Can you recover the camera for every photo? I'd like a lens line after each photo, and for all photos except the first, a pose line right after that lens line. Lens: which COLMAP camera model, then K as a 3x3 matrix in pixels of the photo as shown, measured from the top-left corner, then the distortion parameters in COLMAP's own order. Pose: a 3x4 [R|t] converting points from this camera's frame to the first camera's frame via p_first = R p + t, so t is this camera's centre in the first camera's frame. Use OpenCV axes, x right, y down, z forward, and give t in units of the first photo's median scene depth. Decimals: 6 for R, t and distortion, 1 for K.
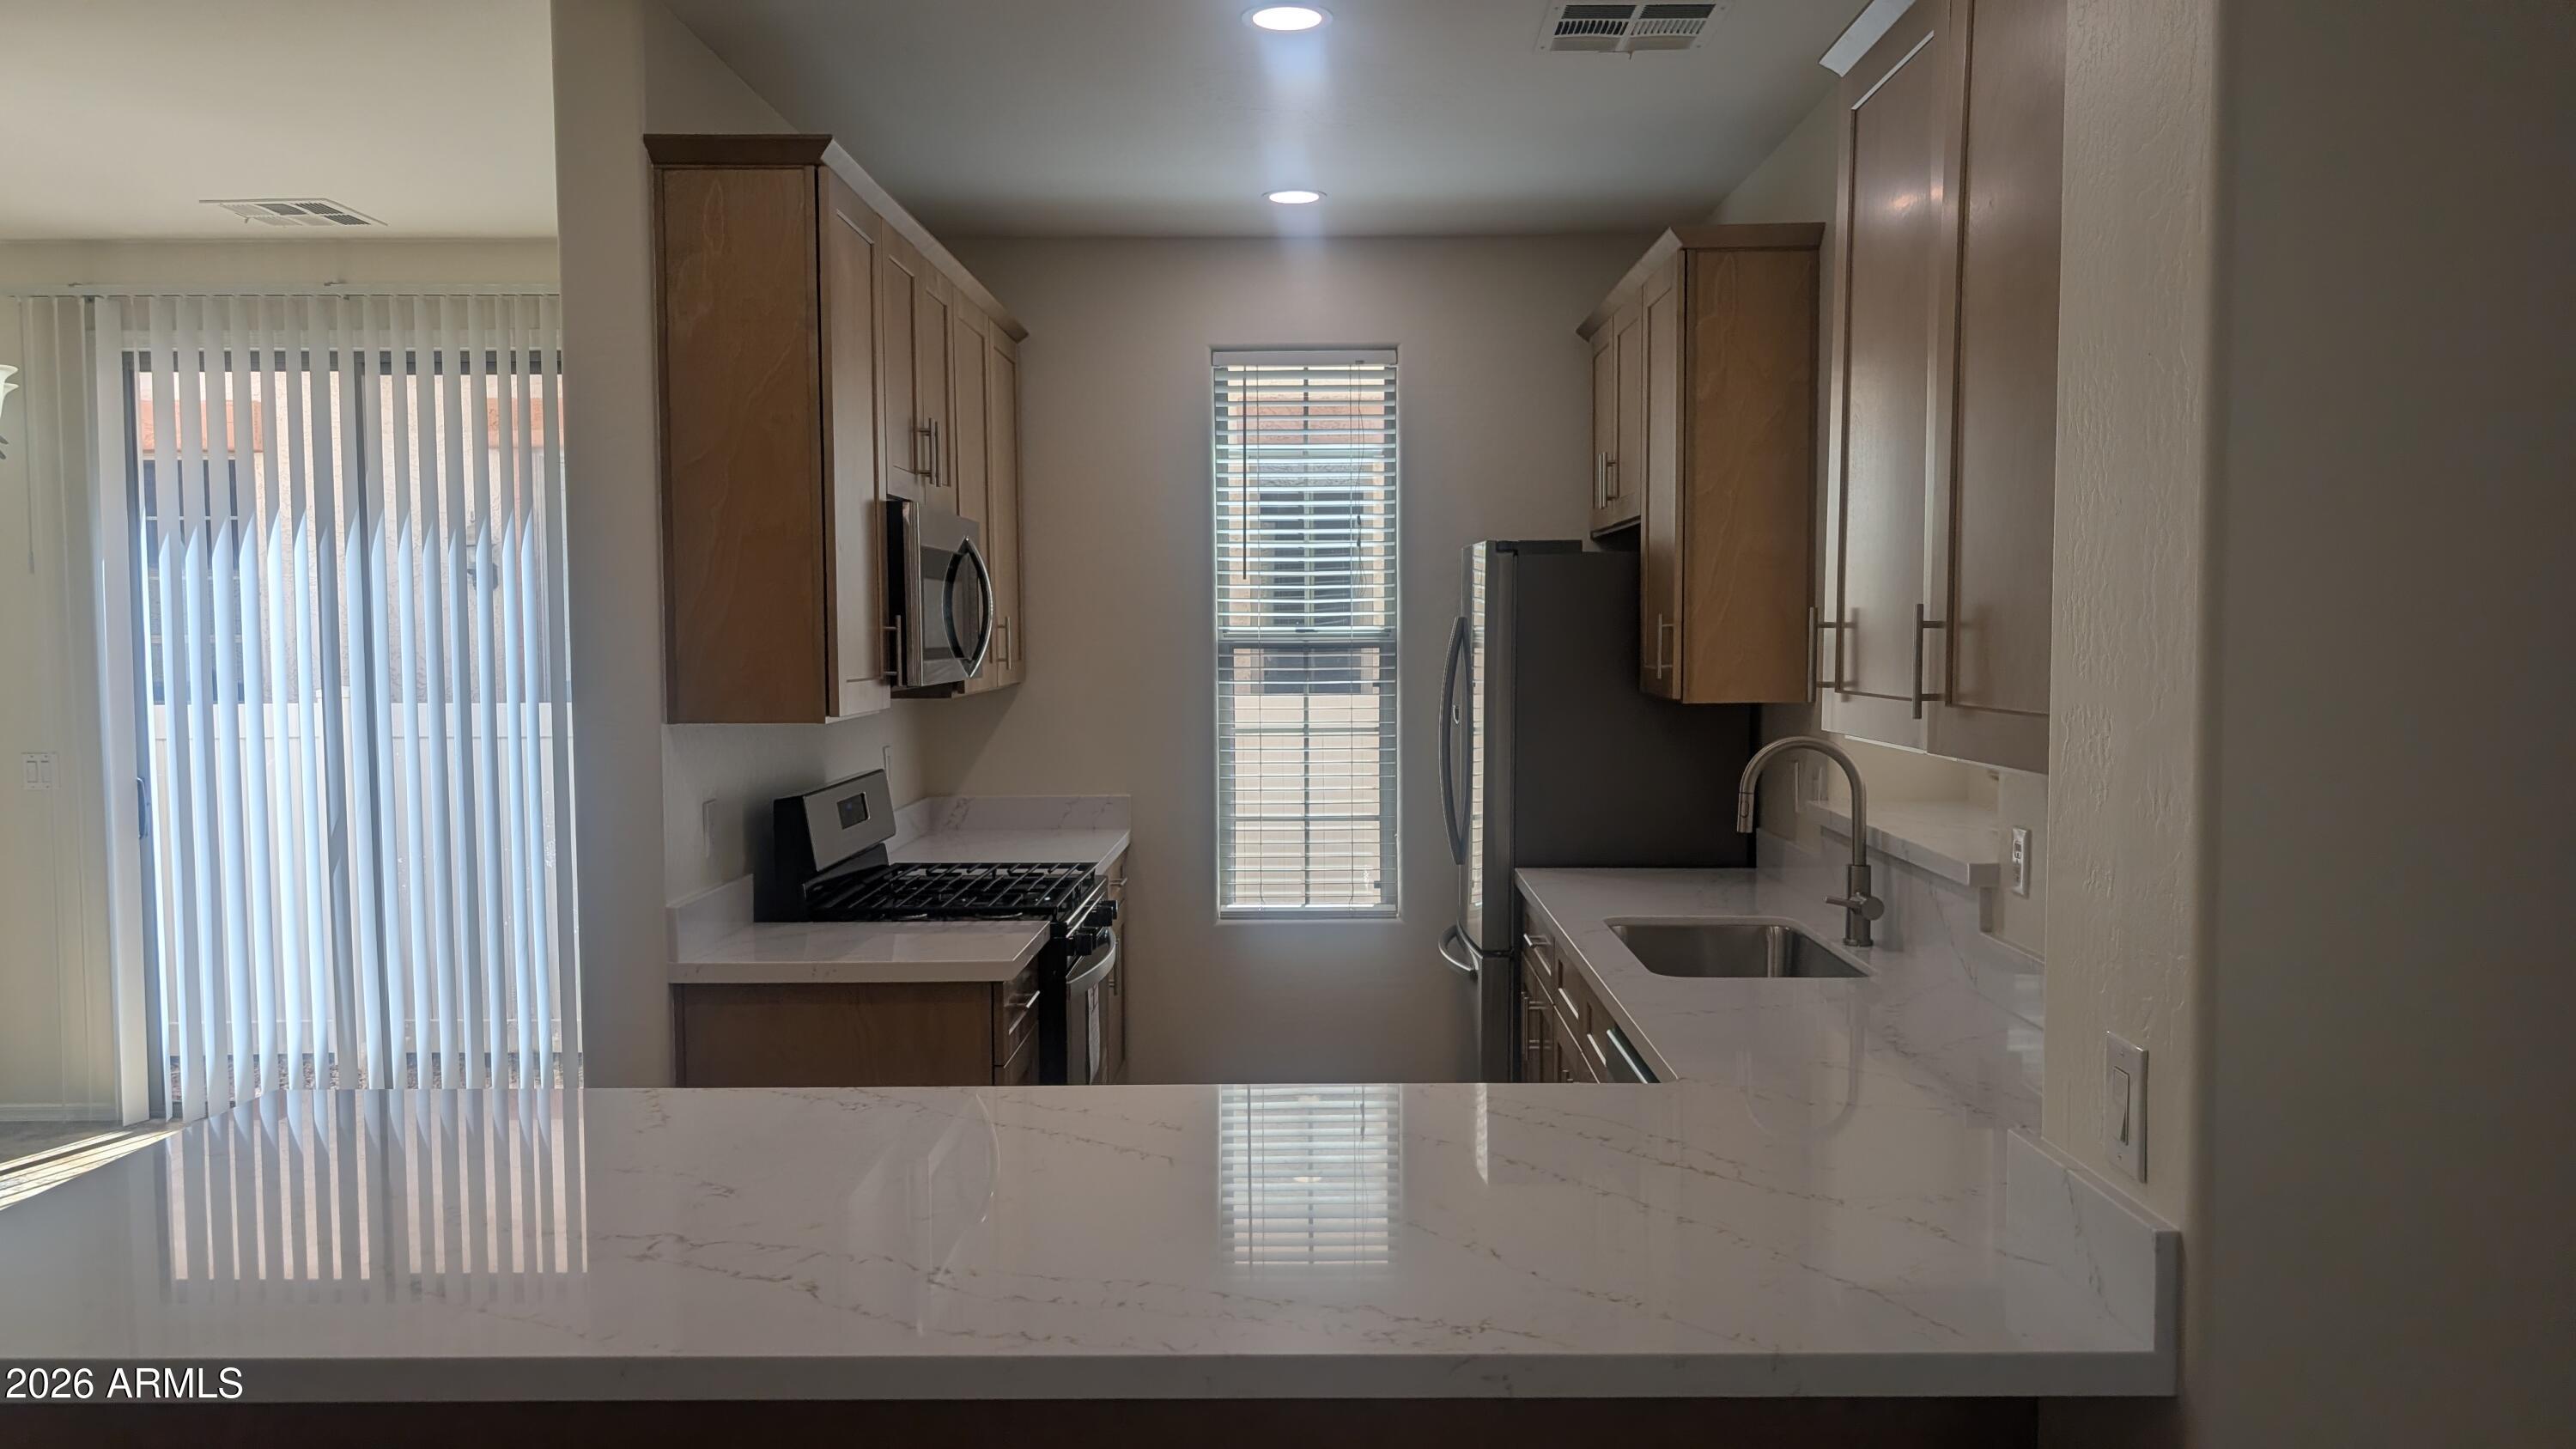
lens RADIAL K [[1878.4, 0, 1299.3], [0, 1878.4, 738.6], [0, 0, 1]] dist [0.118259, -0.165180]
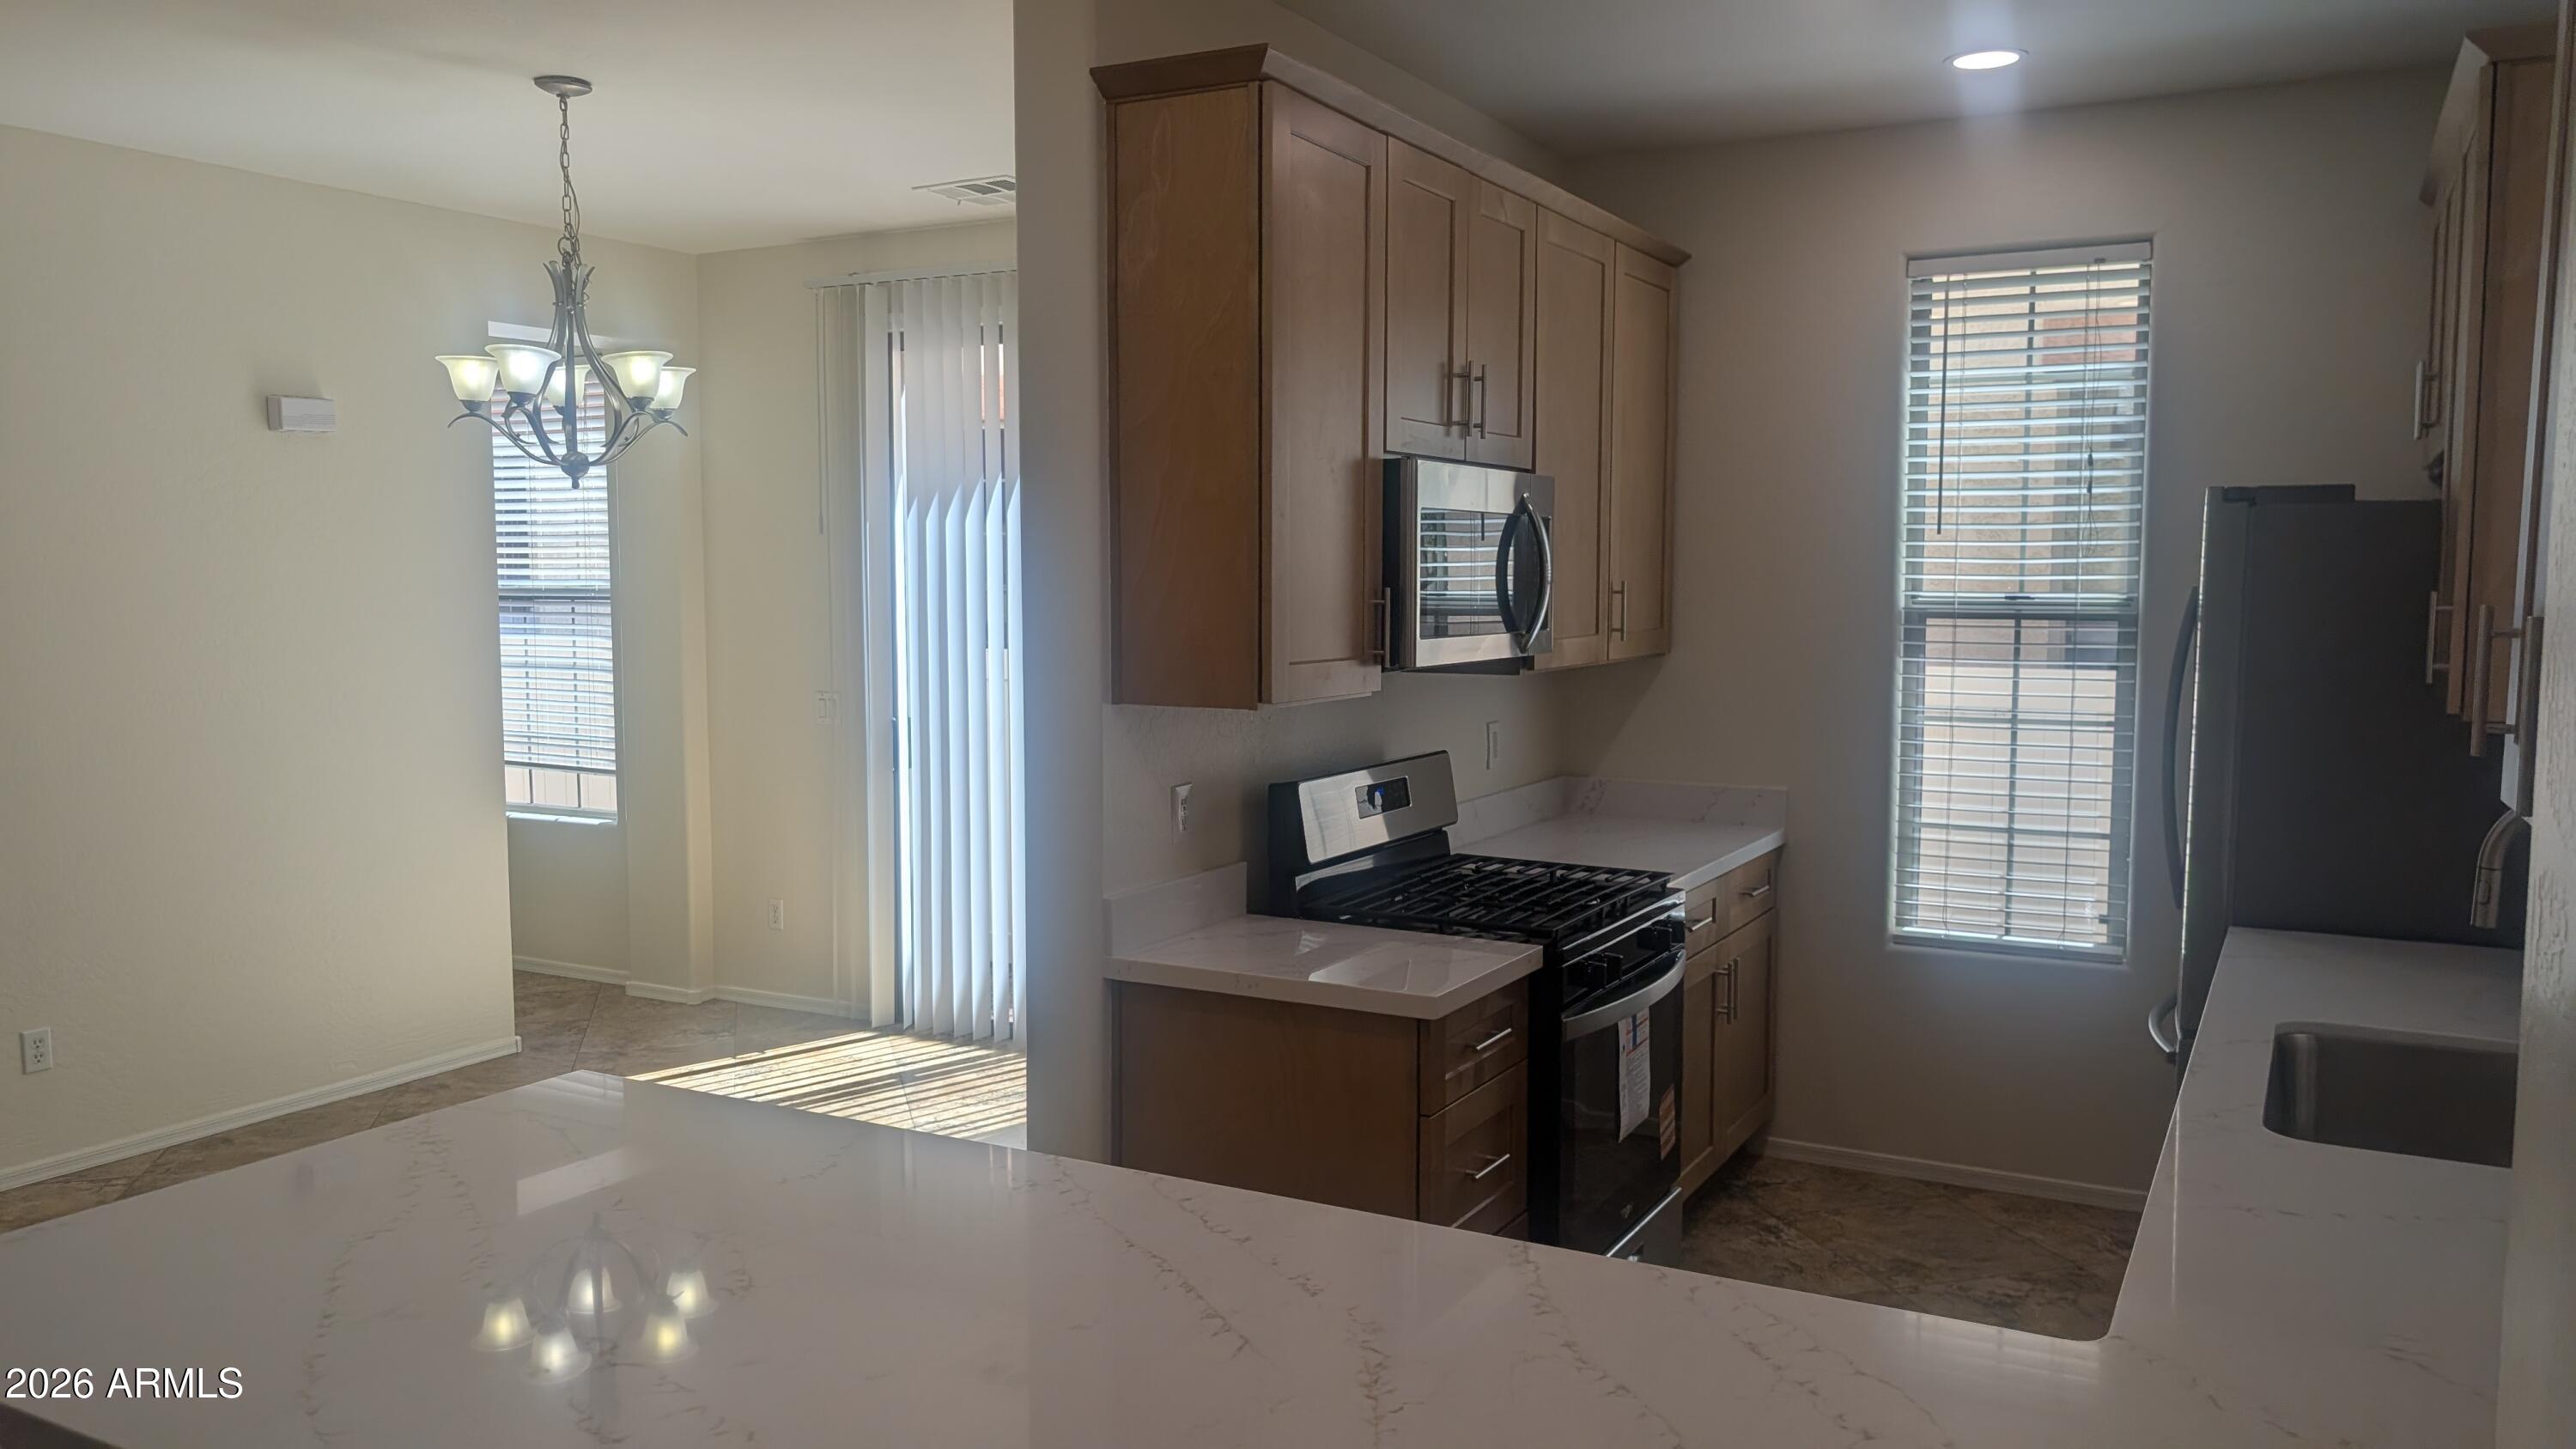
lens RADIAL K [[1904.0, 0, 1288.0], [0, 1904.0, 724.5], [0, 0, 1]] dist [0.028173, -0.003621]
pose [[0.885069, 0.045930, -0.463188, 0.111620], [-0.035674, 0.998886, 0.030885, -0.017915], [0.464091, -0.010812, 0.885722, 0.129329]]
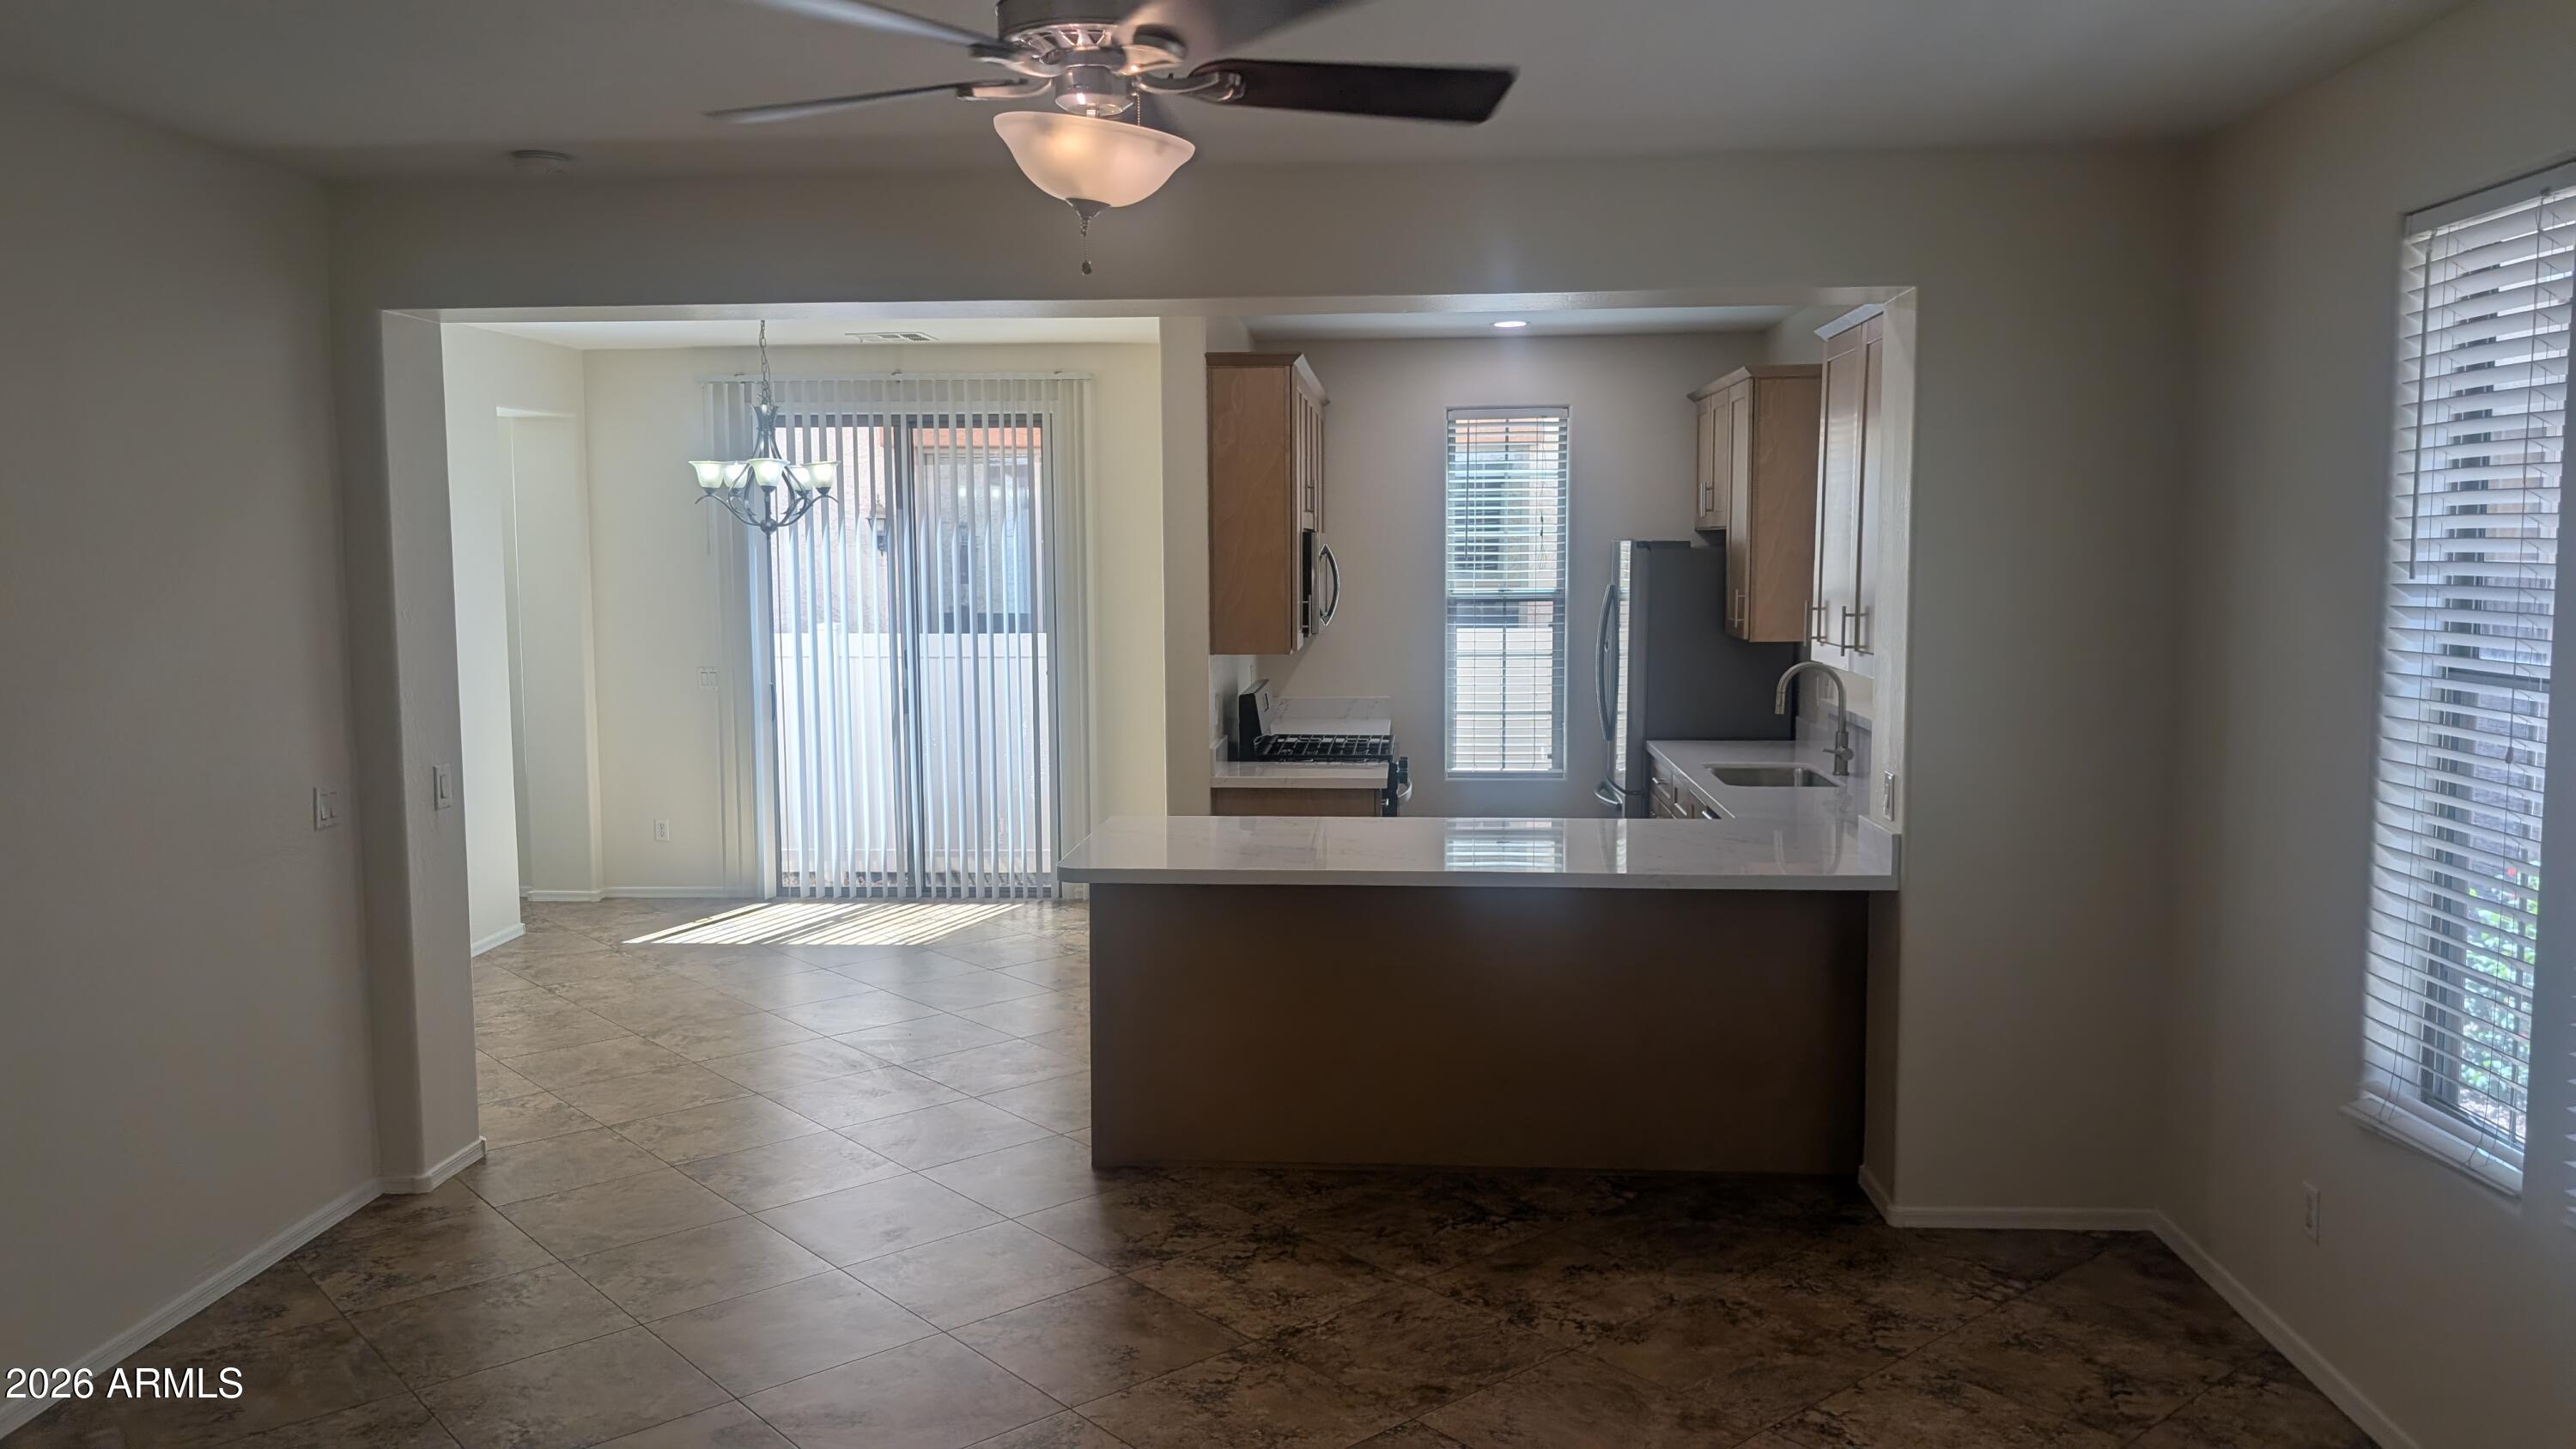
lens RADIAL K [[1896.3, 0, 1285.8], [0, 1896.3, 702.4], [0, 0, 1]] dist [0.117467, -0.177216]
pose [[0.998618, 0.004364, -0.052381, -0.096398], [-0.002995, 0.999652, 0.026192, -0.006066], [0.052477, -0.025999, 0.998284, -0.576376]]
